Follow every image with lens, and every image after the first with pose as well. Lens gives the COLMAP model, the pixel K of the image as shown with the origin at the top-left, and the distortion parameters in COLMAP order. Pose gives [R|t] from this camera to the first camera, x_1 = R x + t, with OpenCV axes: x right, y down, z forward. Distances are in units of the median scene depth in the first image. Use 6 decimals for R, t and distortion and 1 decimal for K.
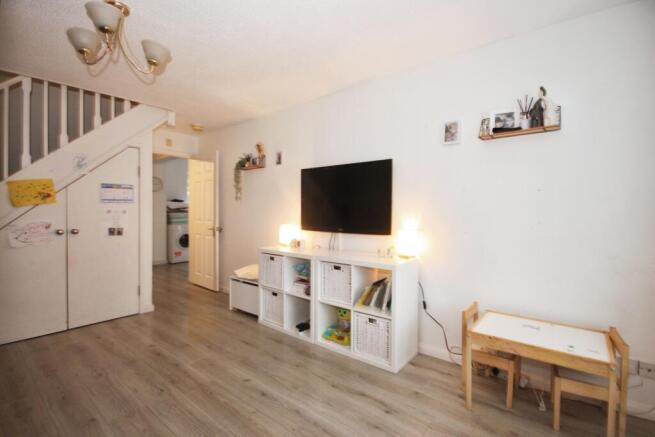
lens RADIAL K [[307.2, 0, 327.7], [0, 307.2, 221.7], [0, 0, 1]] dist [0.002610, 0.000142]
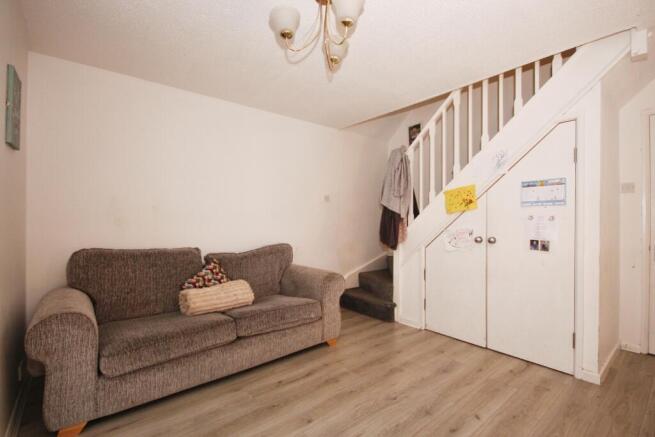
lens RADIAL K [[307.2, 0, 327.7], [0, 307.2, 221.7], [0, 0, 1]] dist [0.002610, 0.000142]
pose [[-0.192150, 0.017928, -0.981202, 0.131946], [-0.023265, 0.999469, 0.022818, -0.031400], [0.981090, 0.027212, -0.191631, 0.699615]]
